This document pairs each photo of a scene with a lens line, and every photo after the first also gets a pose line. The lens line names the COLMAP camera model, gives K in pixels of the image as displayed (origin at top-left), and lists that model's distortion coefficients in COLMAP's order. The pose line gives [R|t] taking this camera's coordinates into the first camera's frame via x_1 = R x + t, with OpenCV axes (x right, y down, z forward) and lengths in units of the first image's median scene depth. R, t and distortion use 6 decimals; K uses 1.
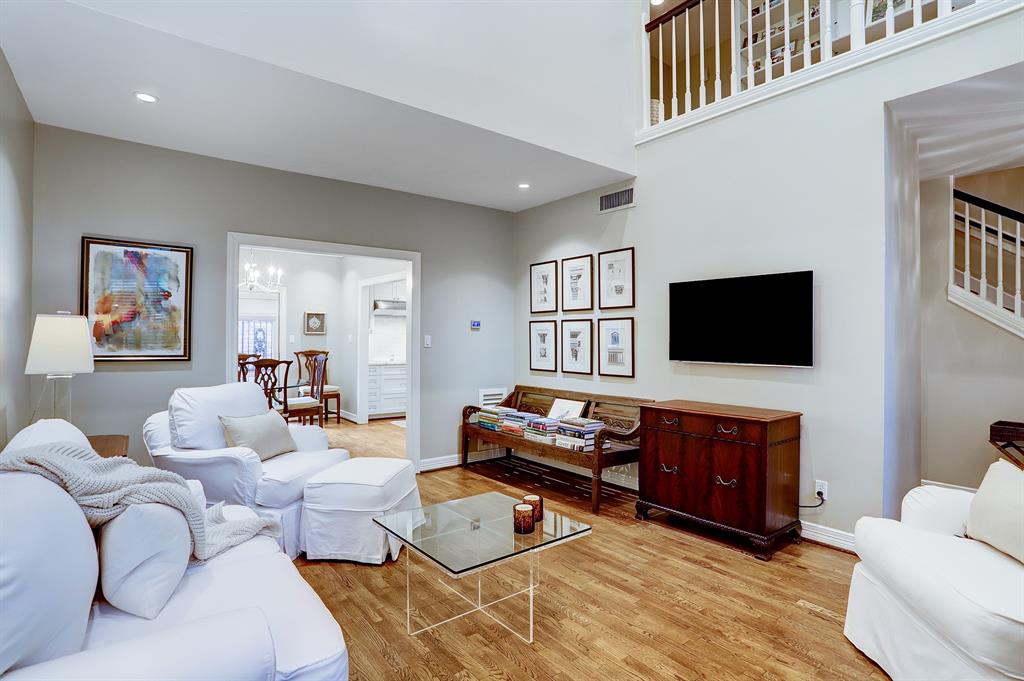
lens RADIAL K [[514.4, 0, 509.4], [0, 514.4, 334.8], [0, 0, 1]] dist [-0.034947, 0.000409]
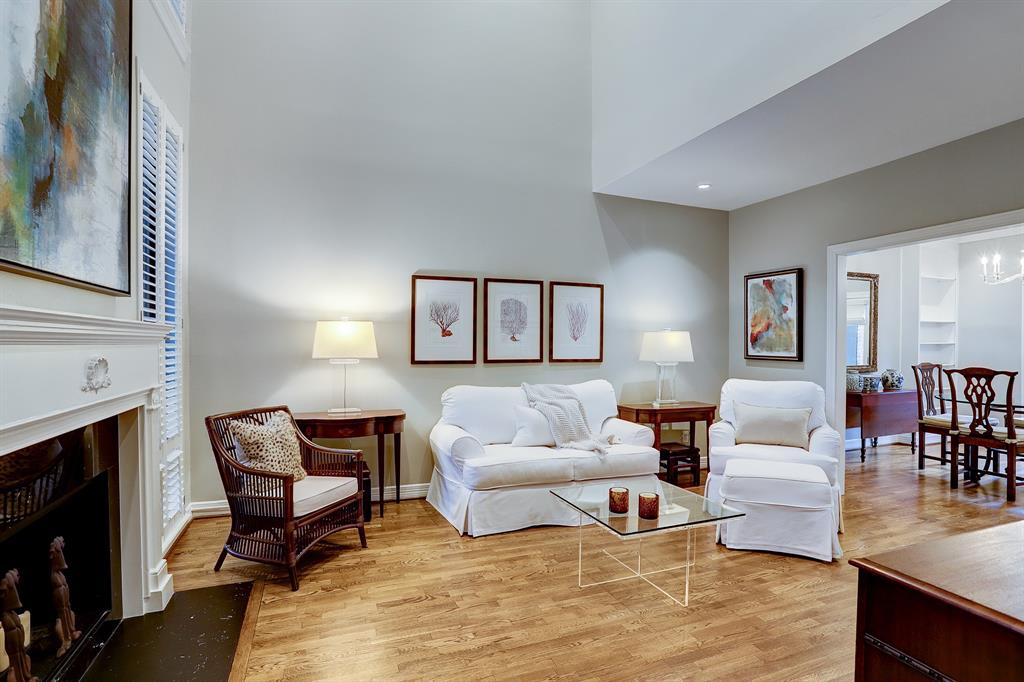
lens RADIAL K [[514.4, 0, 510.7], [0, 514.4, 347.1], [0, 0, 1]] dist [-0.034947, 0.000409]
pose [[-0.284101, -0.000032, -0.958795, 0.739364], [0.005037, 0.999986, -0.001526, 0.014834], [0.958781, -0.005263, -0.284096, 0.690072]]
